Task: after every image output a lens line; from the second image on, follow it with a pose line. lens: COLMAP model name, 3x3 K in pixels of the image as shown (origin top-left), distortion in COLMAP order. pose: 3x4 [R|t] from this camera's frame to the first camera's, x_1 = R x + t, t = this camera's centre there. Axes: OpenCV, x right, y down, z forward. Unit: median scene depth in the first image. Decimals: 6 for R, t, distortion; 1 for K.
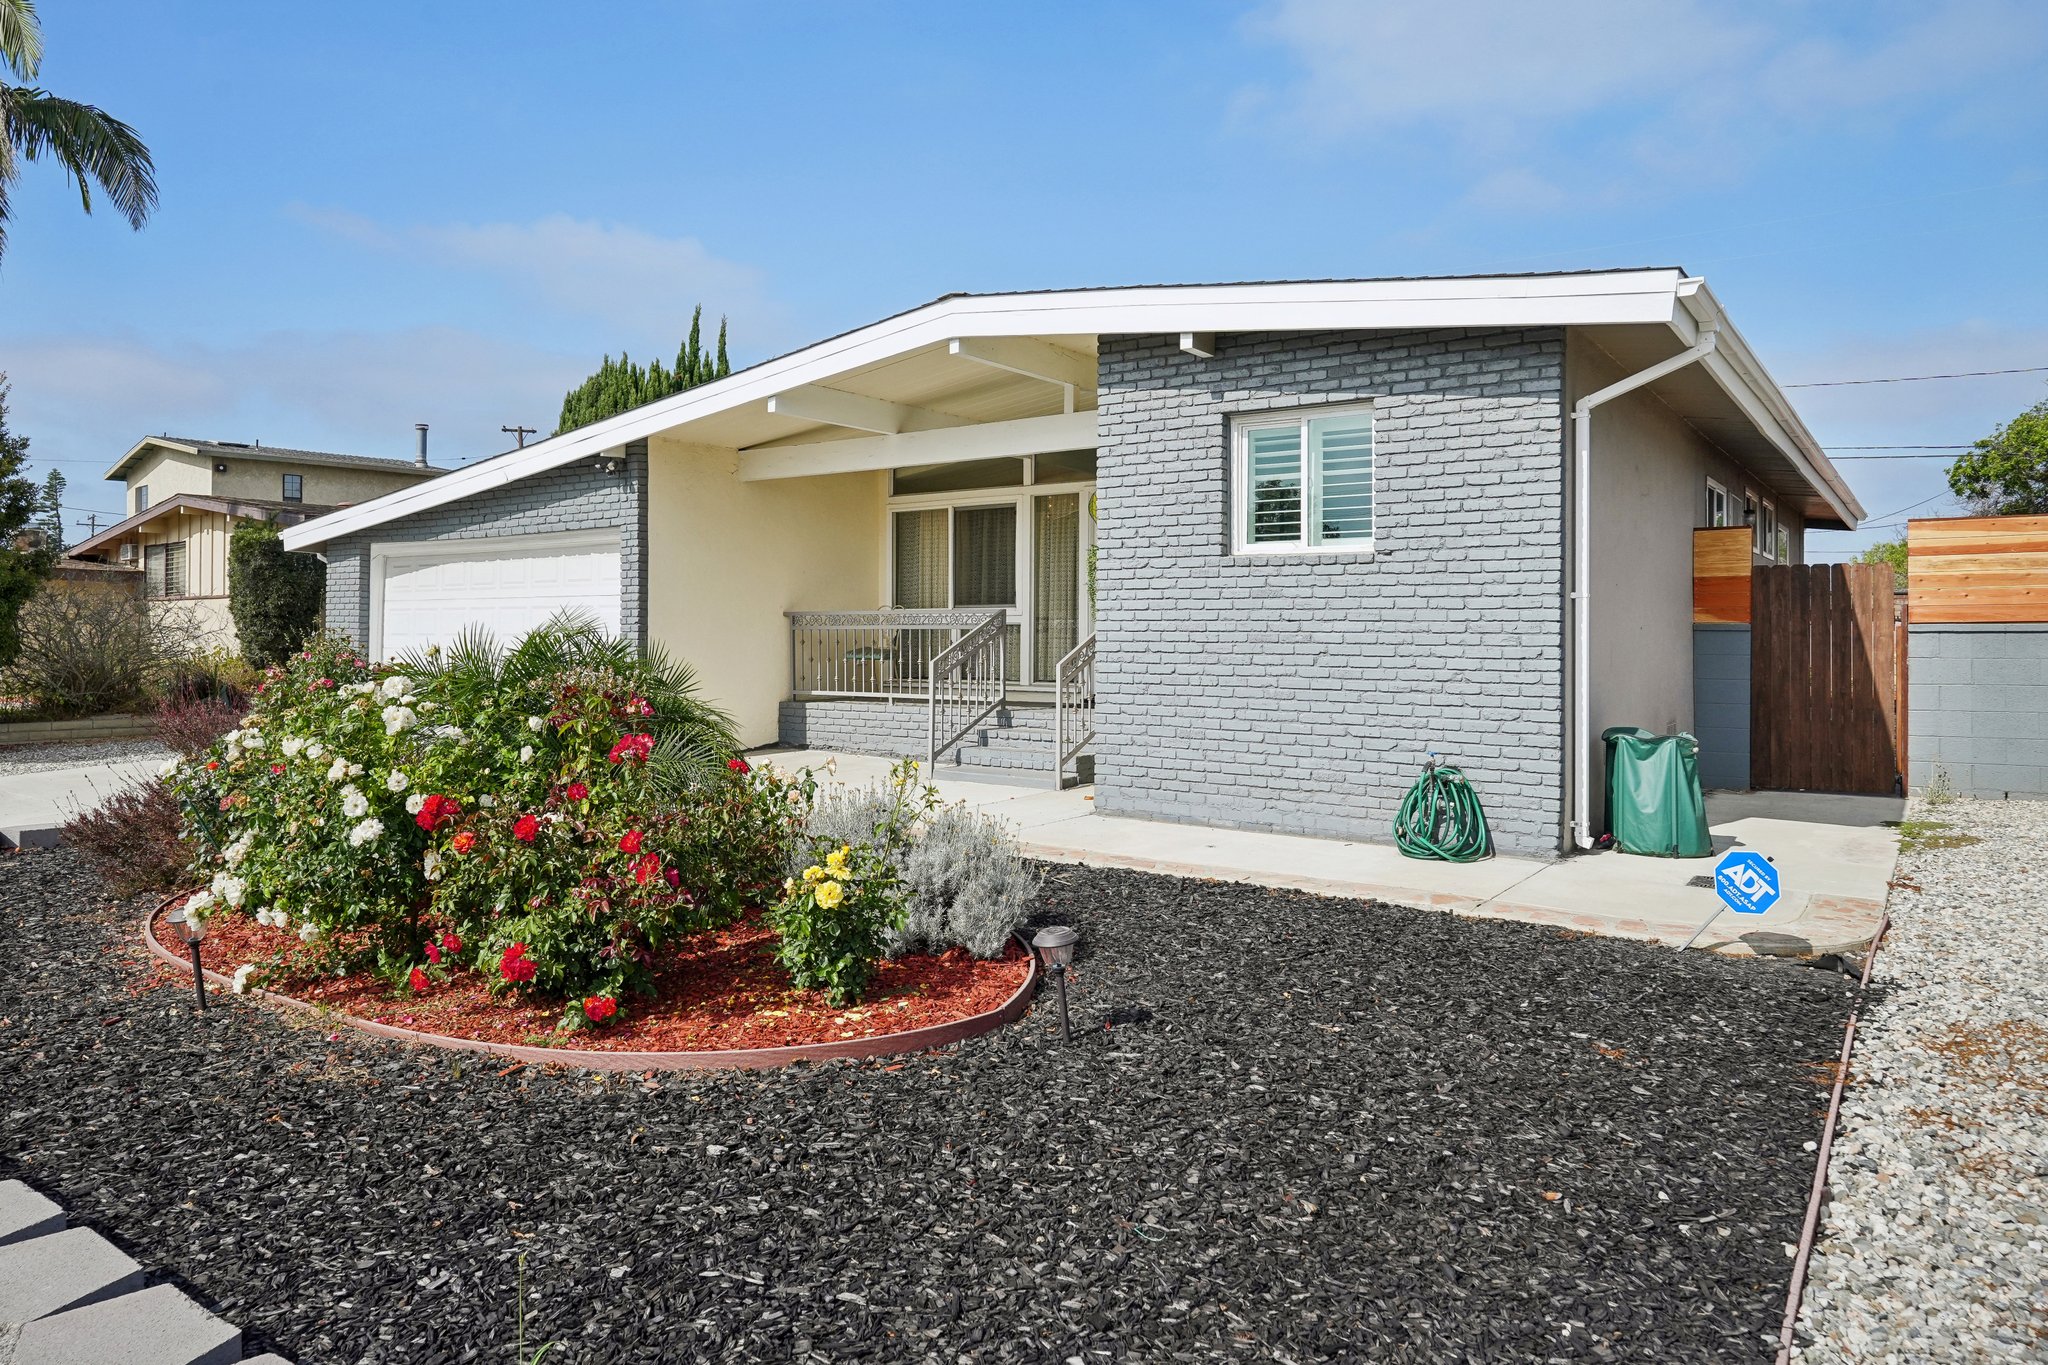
lens RADIAL K [[1272.8, 0, 1024.0], [0, 1272.8, 682.5], [0, 0, 1]] dist [0.001774, 0.000310]
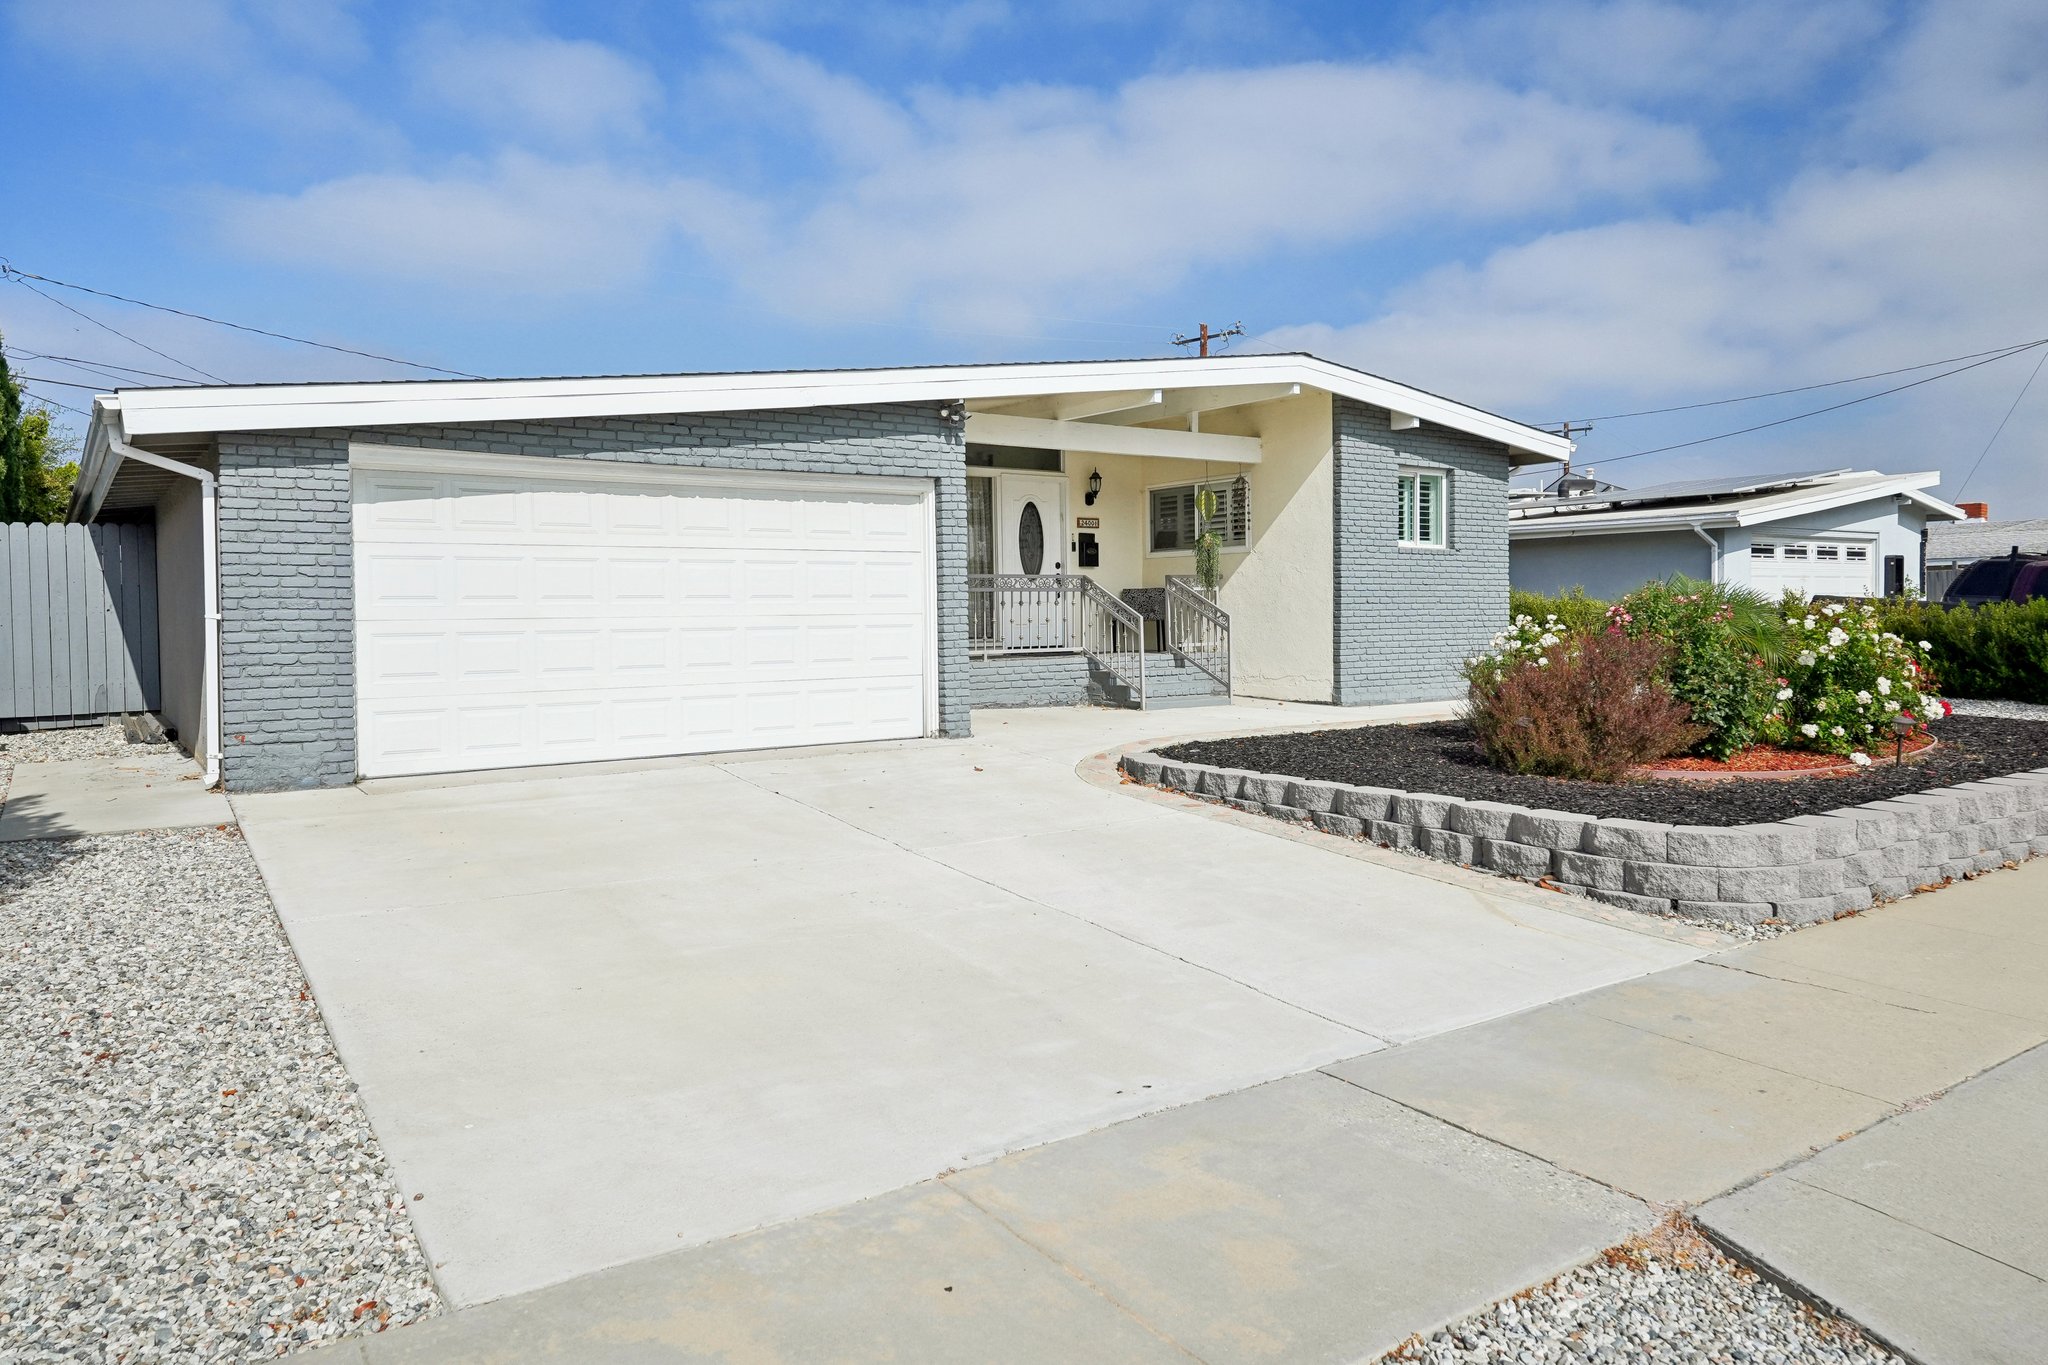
lens RADIAL K [[1288.3, 0, 1024.0], [0, 1288.3, 682.5], [0, 0, 1]] dist [-0.001049, -0.000181]
pose [[0.344406, -0.060672, 0.936858, -1.387400], [0.047366, 0.997762, 0.047204, -0.018242], [-0.937625, 0.028117, 0.346509, 0.726879]]
